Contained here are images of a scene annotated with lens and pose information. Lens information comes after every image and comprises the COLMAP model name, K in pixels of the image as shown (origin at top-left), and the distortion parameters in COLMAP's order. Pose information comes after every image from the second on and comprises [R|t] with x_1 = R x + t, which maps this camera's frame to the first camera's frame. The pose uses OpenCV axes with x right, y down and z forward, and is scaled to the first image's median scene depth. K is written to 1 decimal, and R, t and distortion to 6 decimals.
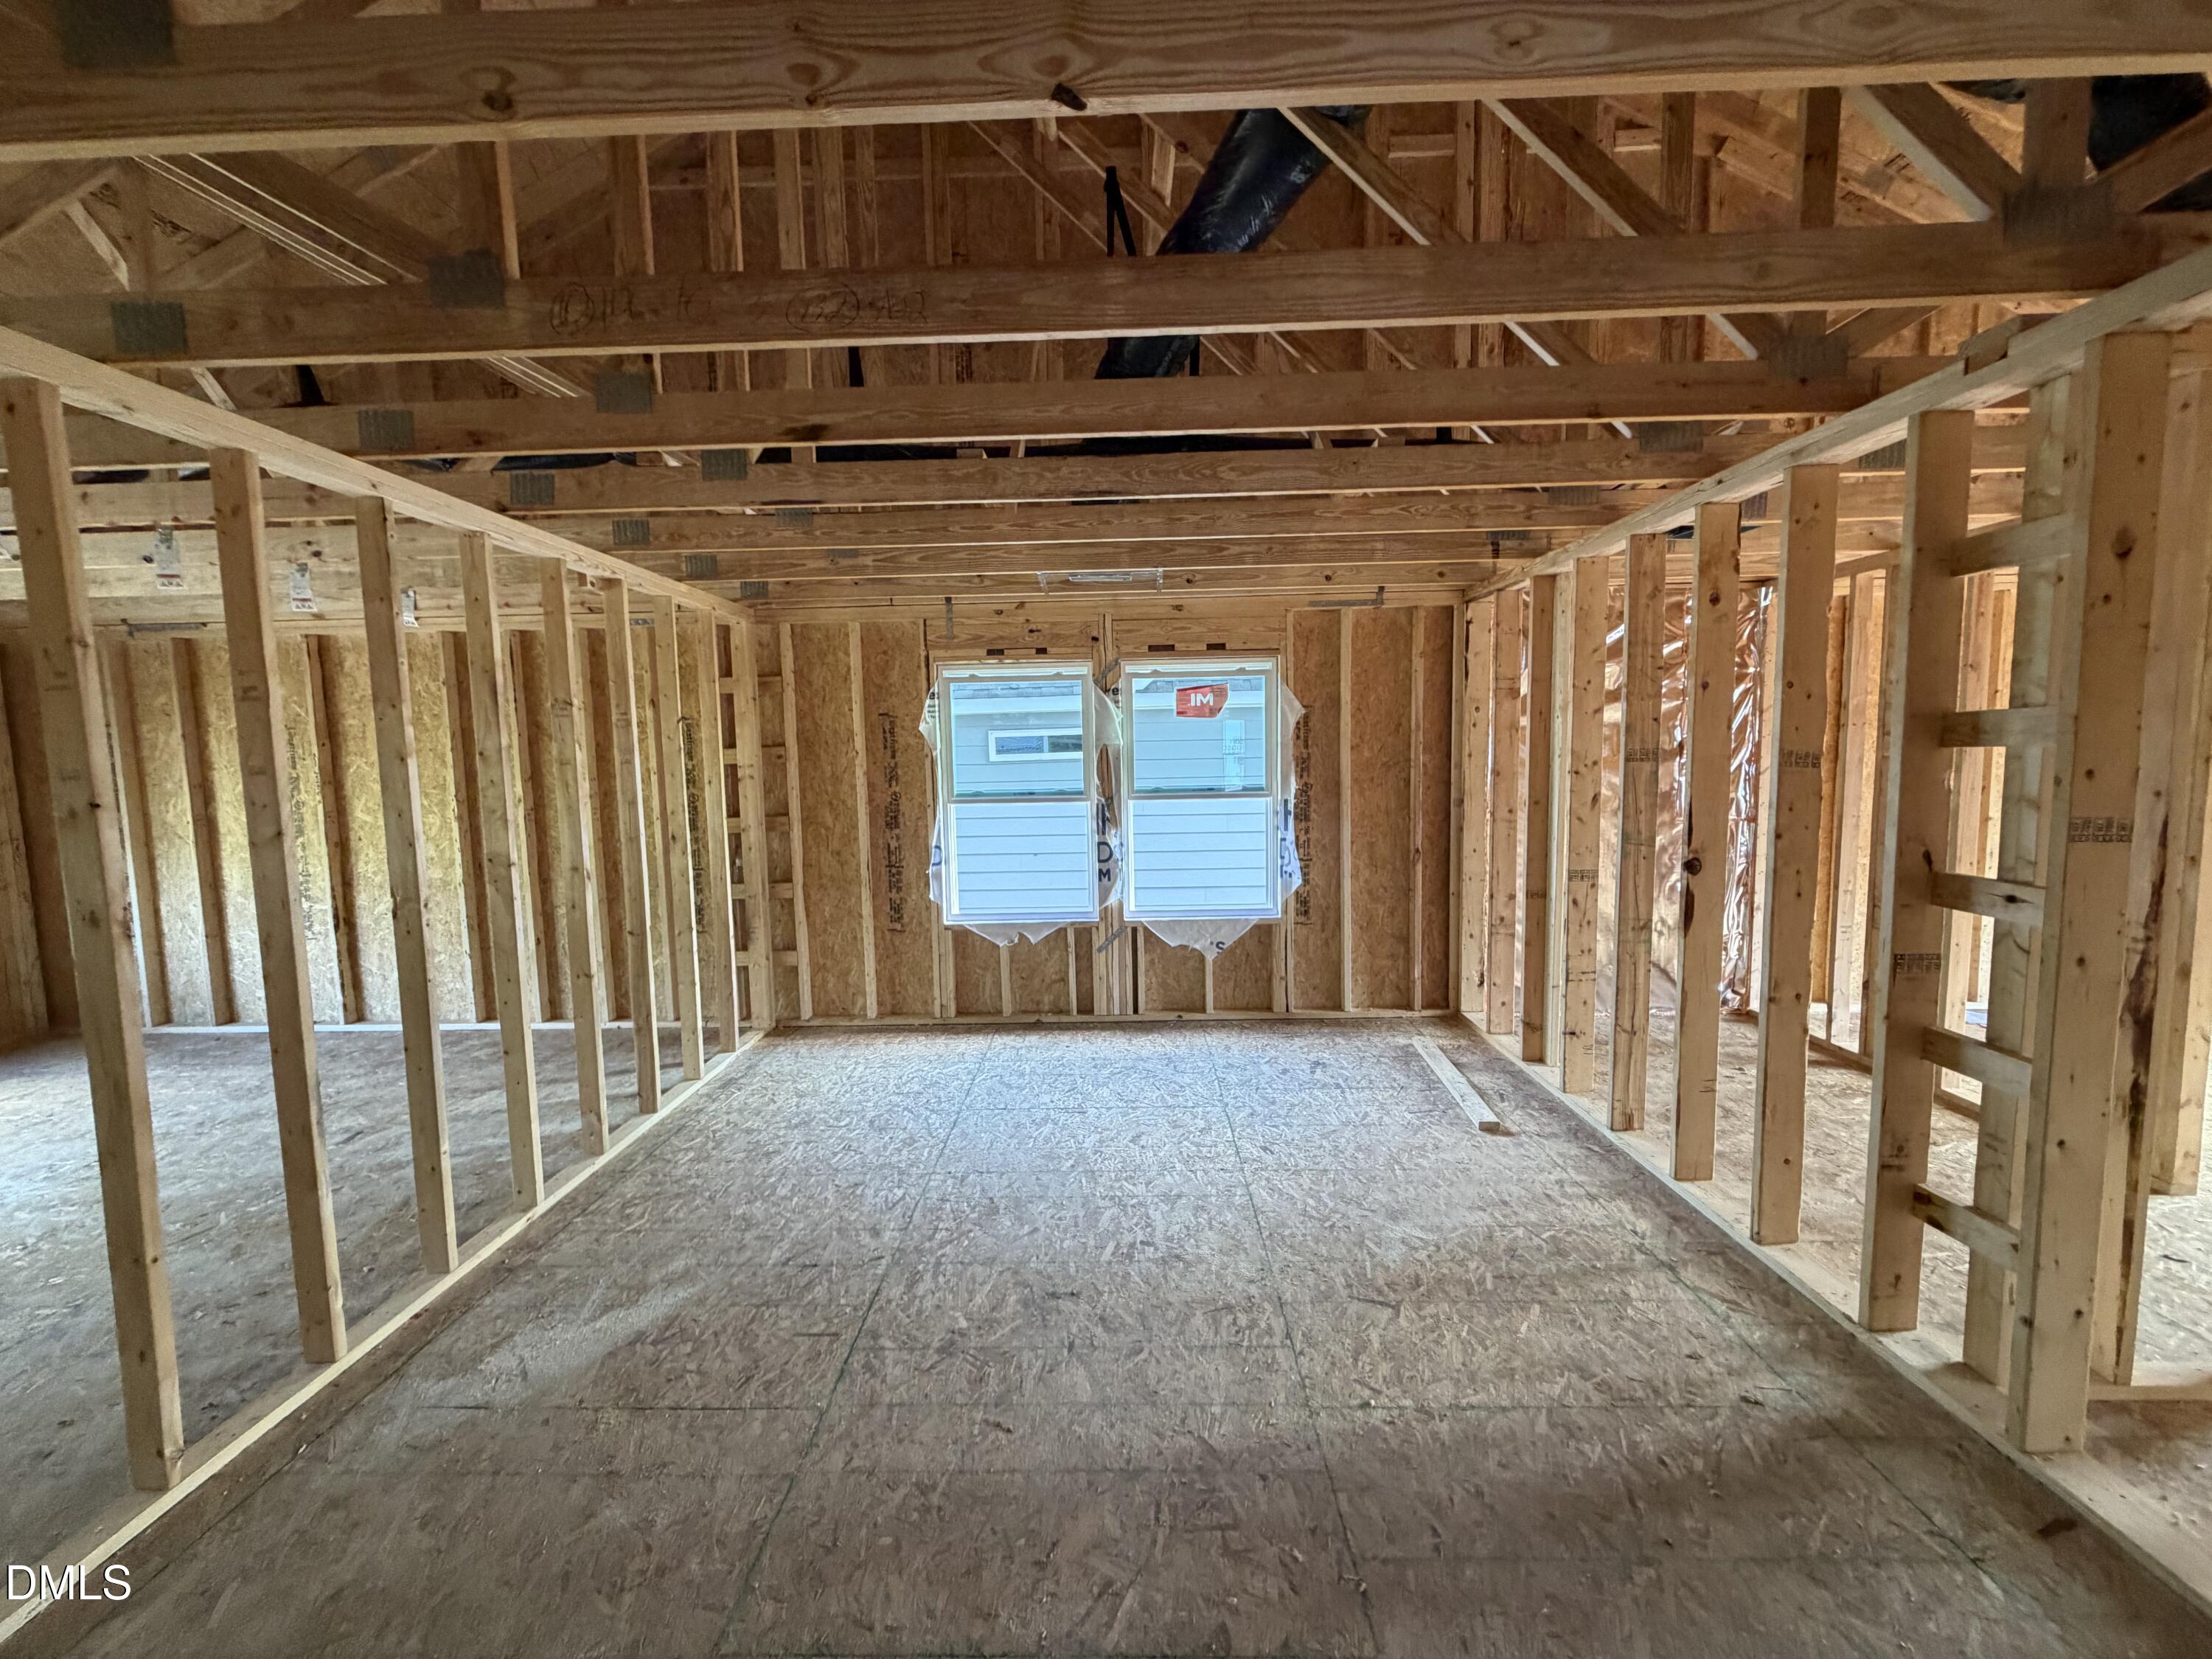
lens RADIAL K [[895.1, 0, 1162.8], [0, 895.1, 835.1], [0, 0, 1]] dist [-0.001193, -0.000284]
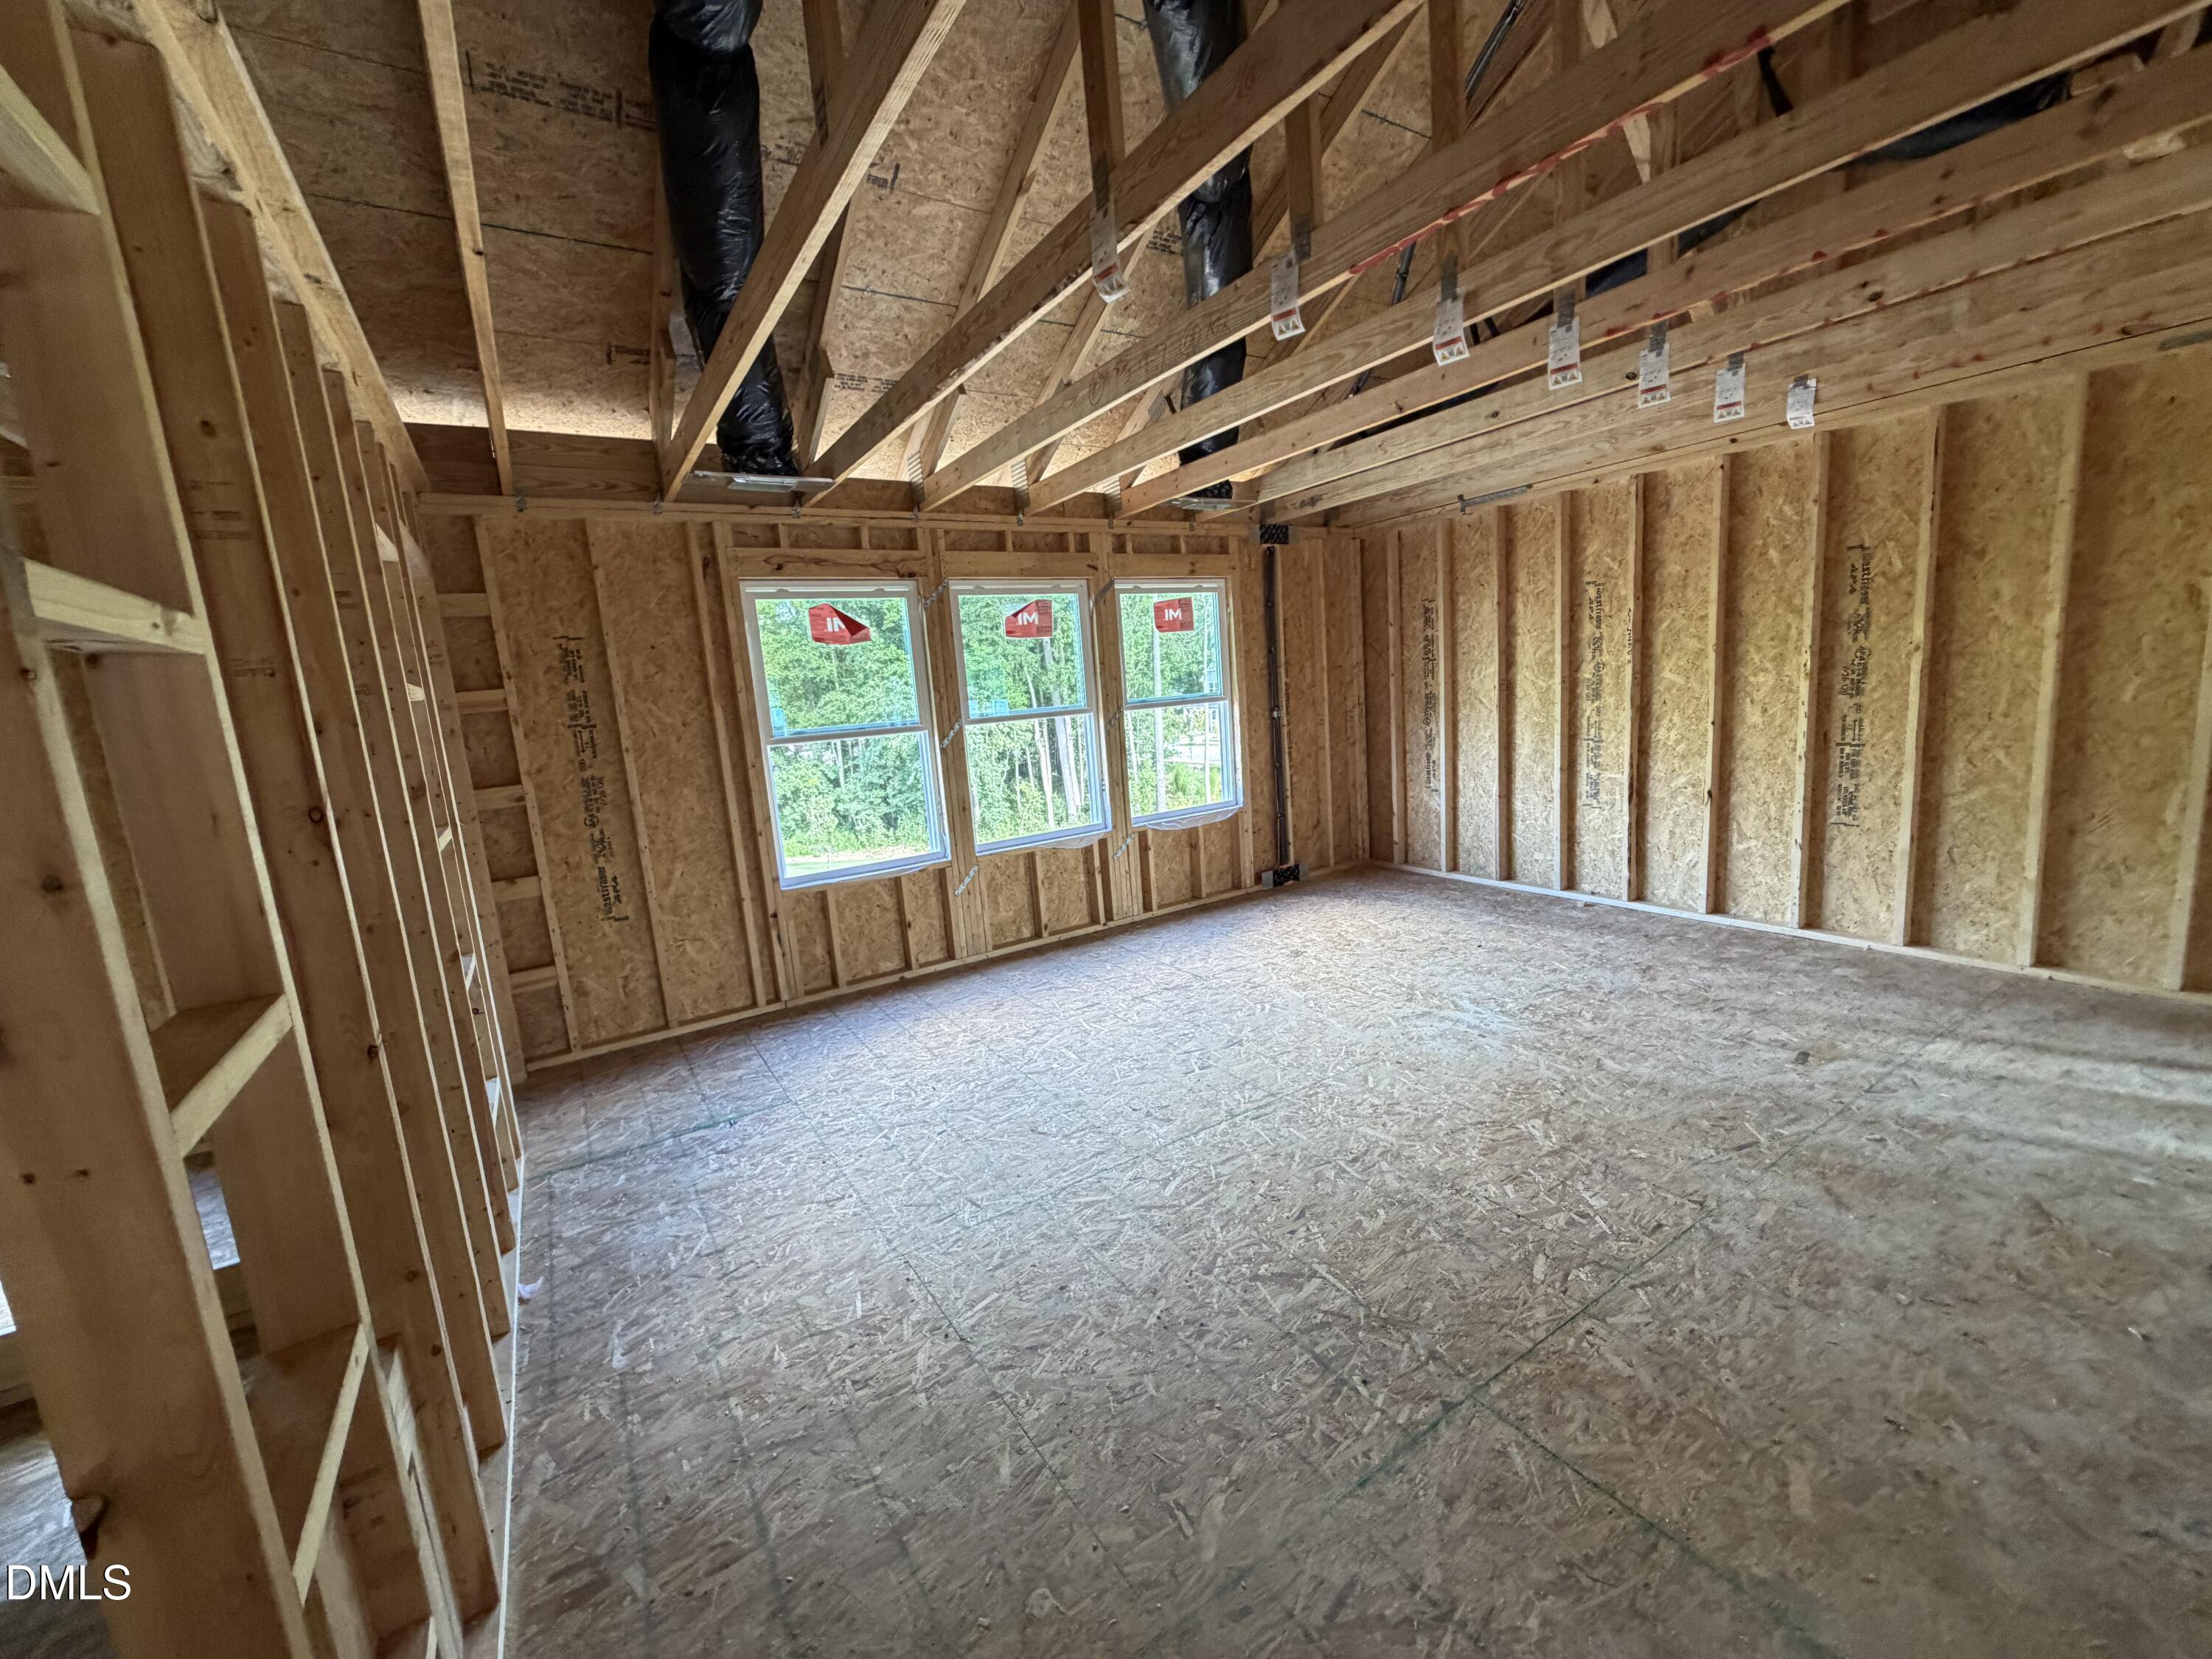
lens RADIAL K [[884.2, 0, 1106.0], [0, 884.2, 829.5], [0, 0, 1]] dist [-0.000438, -0.000127]
pose [[0.563330, 0.112031, -0.818601, -0.472825], [-0.011965, 0.991767, 0.127496, 0.024497], [0.826145, -0.062028, 0.560033, 0.028491]]
